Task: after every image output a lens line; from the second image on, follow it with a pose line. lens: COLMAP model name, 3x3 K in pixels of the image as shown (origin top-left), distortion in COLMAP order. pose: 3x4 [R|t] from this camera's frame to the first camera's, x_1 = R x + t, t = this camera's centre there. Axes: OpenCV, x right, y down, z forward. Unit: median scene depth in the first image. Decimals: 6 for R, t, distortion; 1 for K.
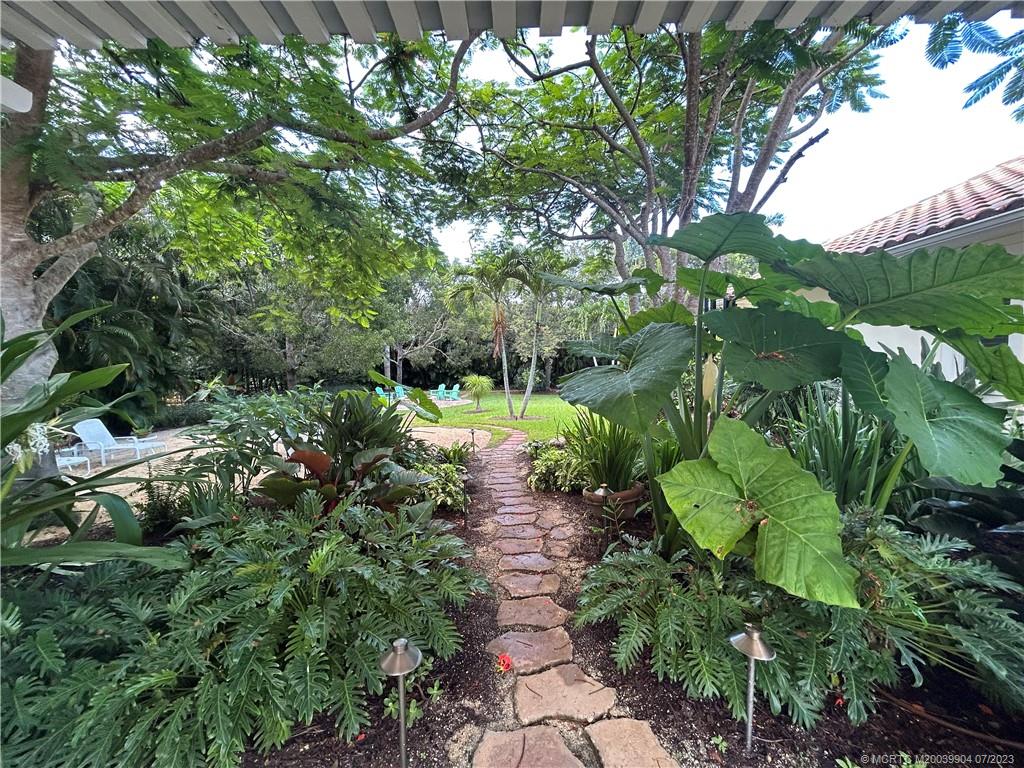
lens RADIAL K [[410.7, 0, 511.3], [0, 410.7, 385.5], [0, 0, 1]] dist [-0.001775, -0.000689]
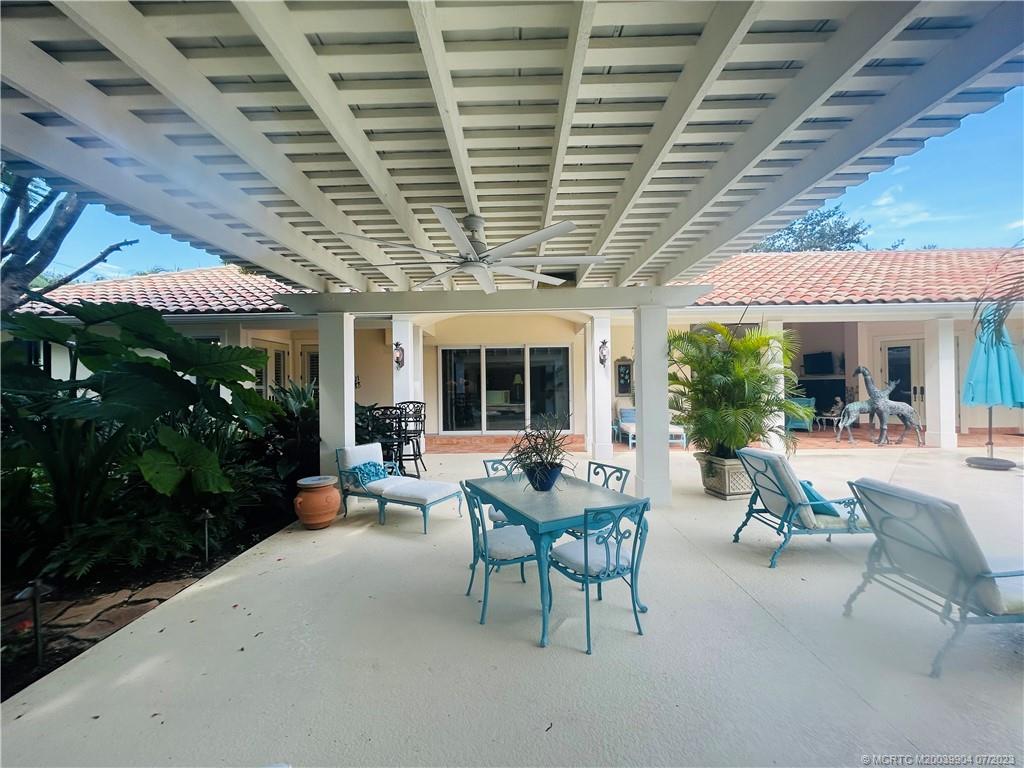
lens RADIAL K [[410.7, 0, 511.9], [0, 410.7, 388.2], [0, 0, 1]] dist [-0.001775, -0.000689]
pose [[0.001822, 0.015517, 0.999878, -1.407460], [0.068192, 0.997550, -0.015605, 0.051341], [-0.997671, 0.068212, 0.000760, -0.630584]]
